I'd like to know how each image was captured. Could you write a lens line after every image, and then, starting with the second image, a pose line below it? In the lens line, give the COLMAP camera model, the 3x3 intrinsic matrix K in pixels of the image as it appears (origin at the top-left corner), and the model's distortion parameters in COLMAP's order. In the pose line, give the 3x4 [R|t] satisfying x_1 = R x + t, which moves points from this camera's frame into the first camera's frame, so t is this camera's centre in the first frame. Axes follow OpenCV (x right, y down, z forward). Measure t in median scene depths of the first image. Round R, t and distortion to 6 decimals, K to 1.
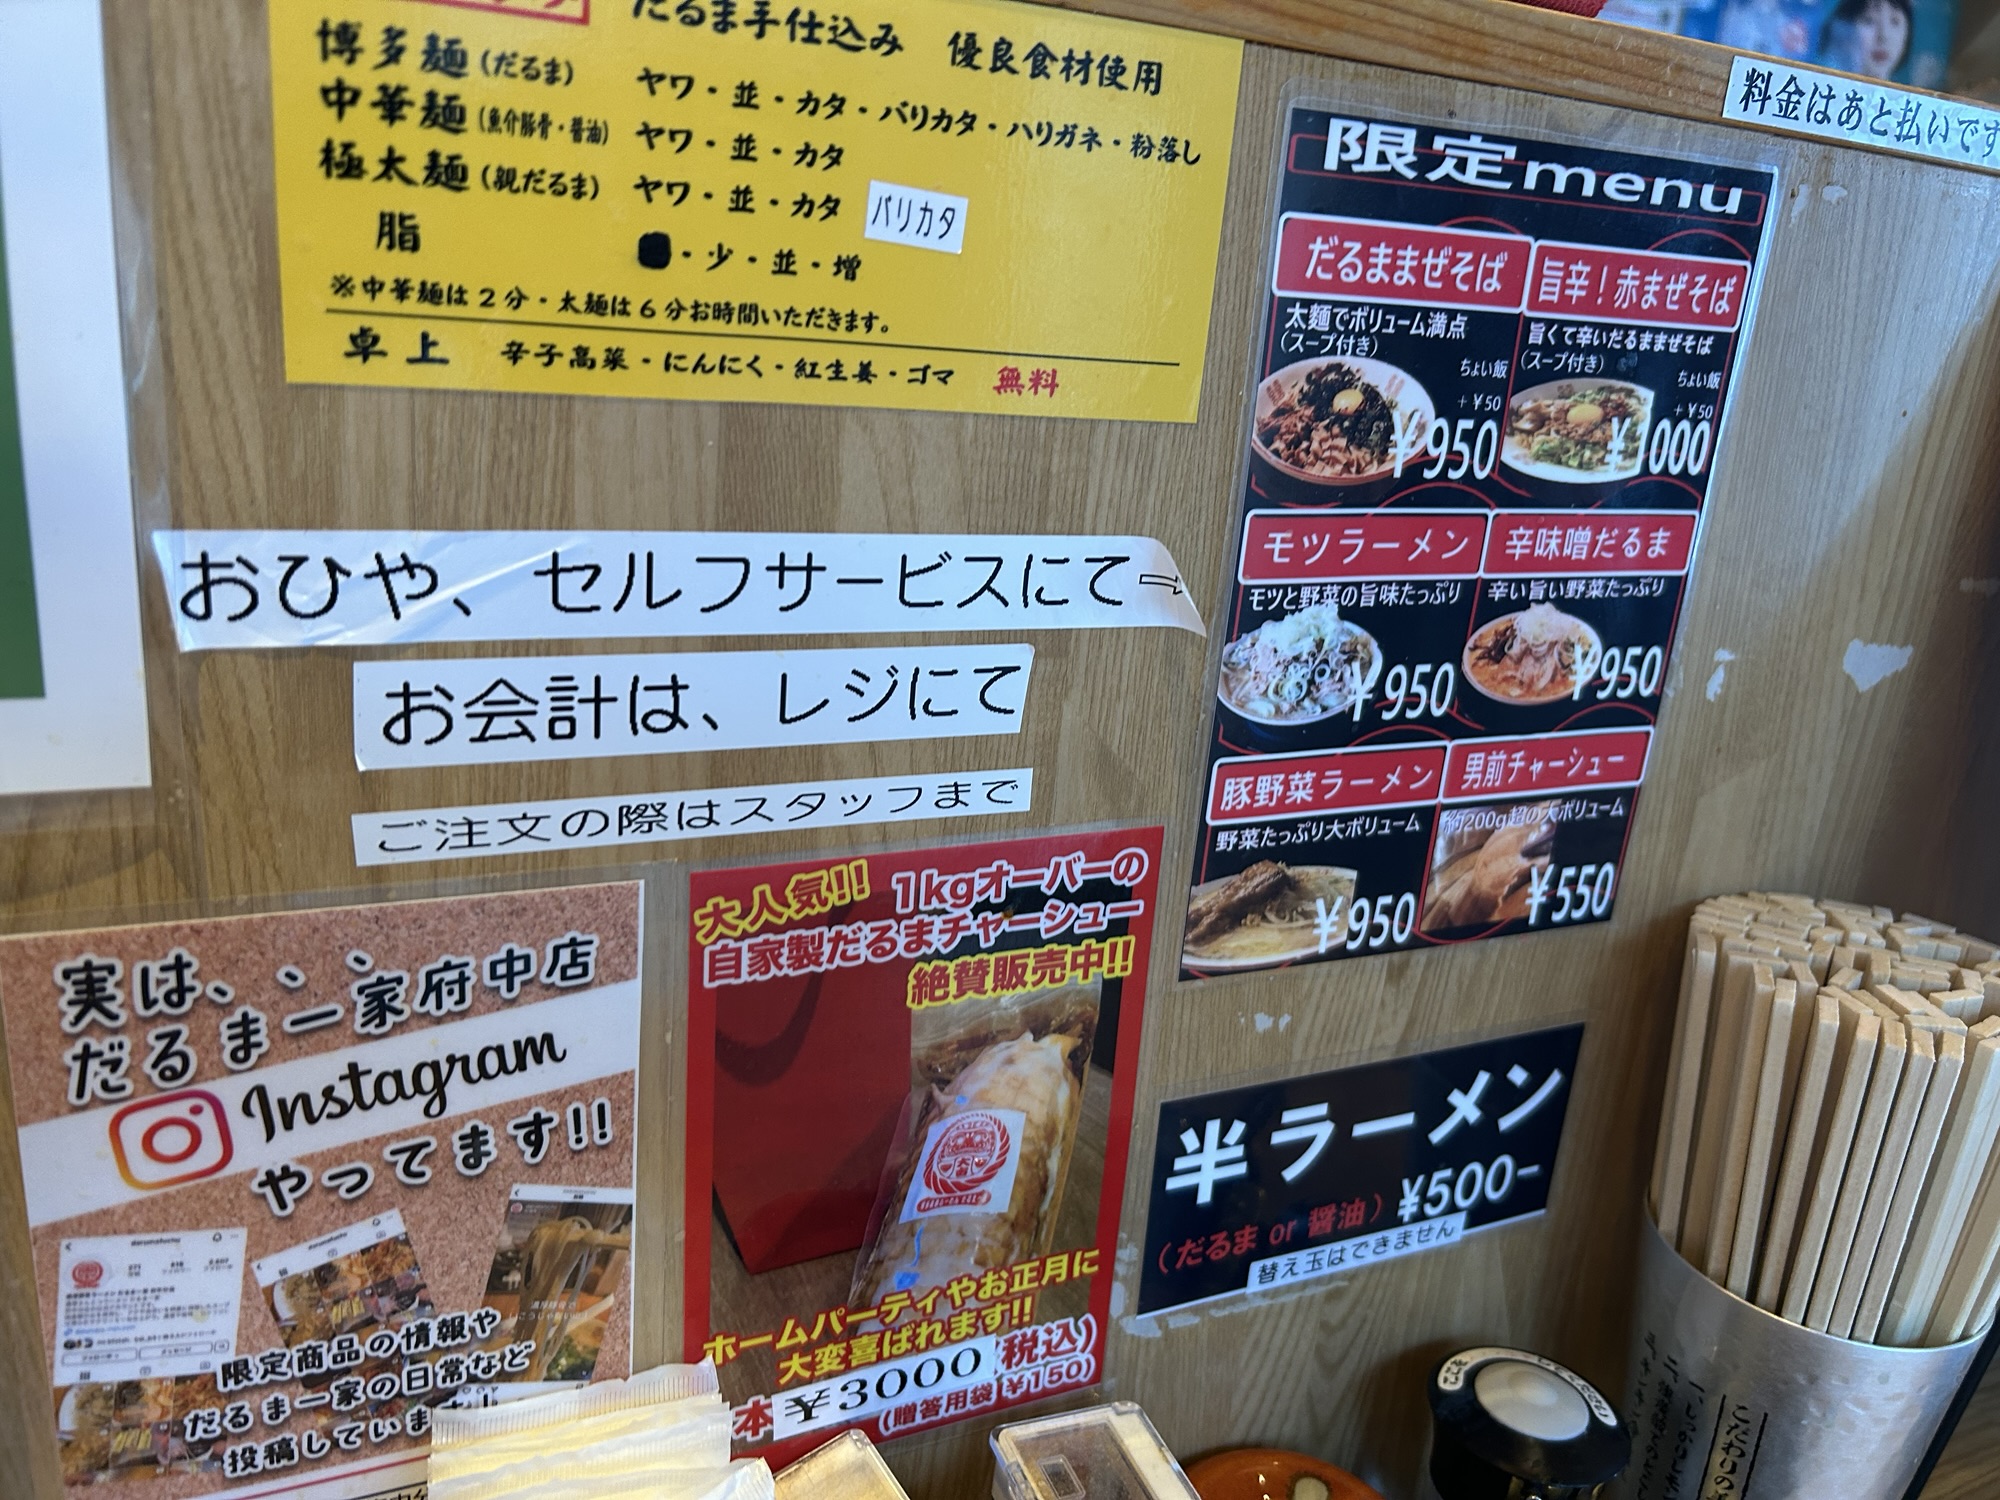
lens RADIAL K [[1484.5, 0, 987.3], [0, 1484.5, 747.7], [0, 0, 1]] dist [-0.002340, -0.030097]
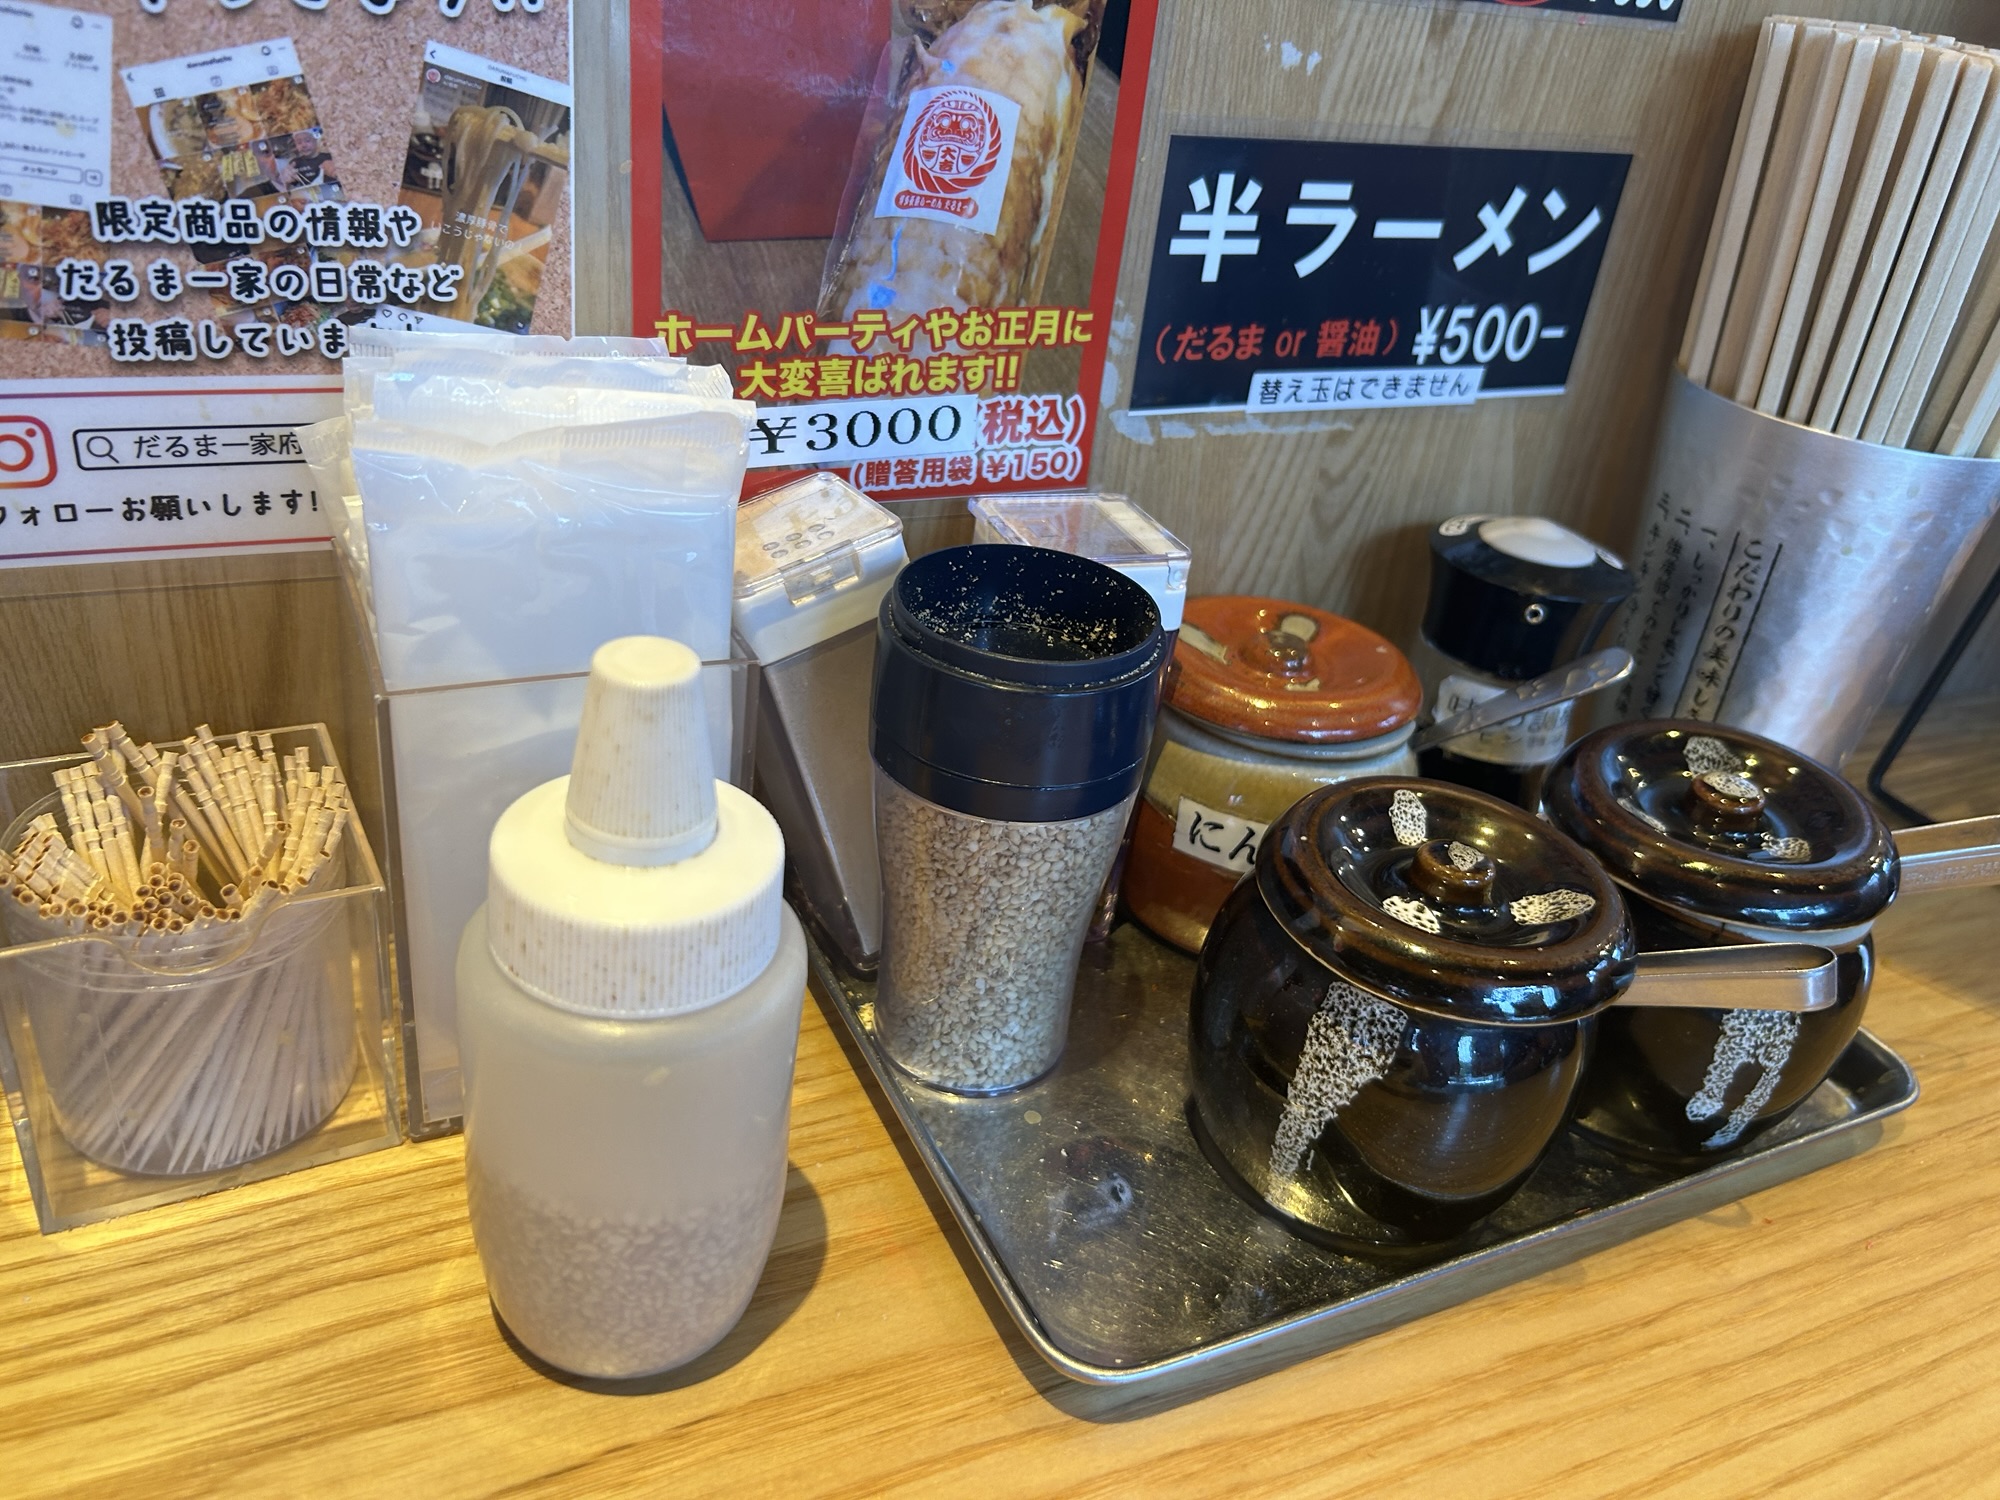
lens RADIAL K [[1484.5, 0, 1011.0], [0, 1484.5, 762.8], [0, 0, 1]] dist [-0.002340, -0.030097]
pose [[0.998972, 0.029317, 0.034579, 0.001341], [-0.036370, 0.973627, 0.225230, 0.426076], [-0.027064, -0.226256, 0.973692, 0.051267]]
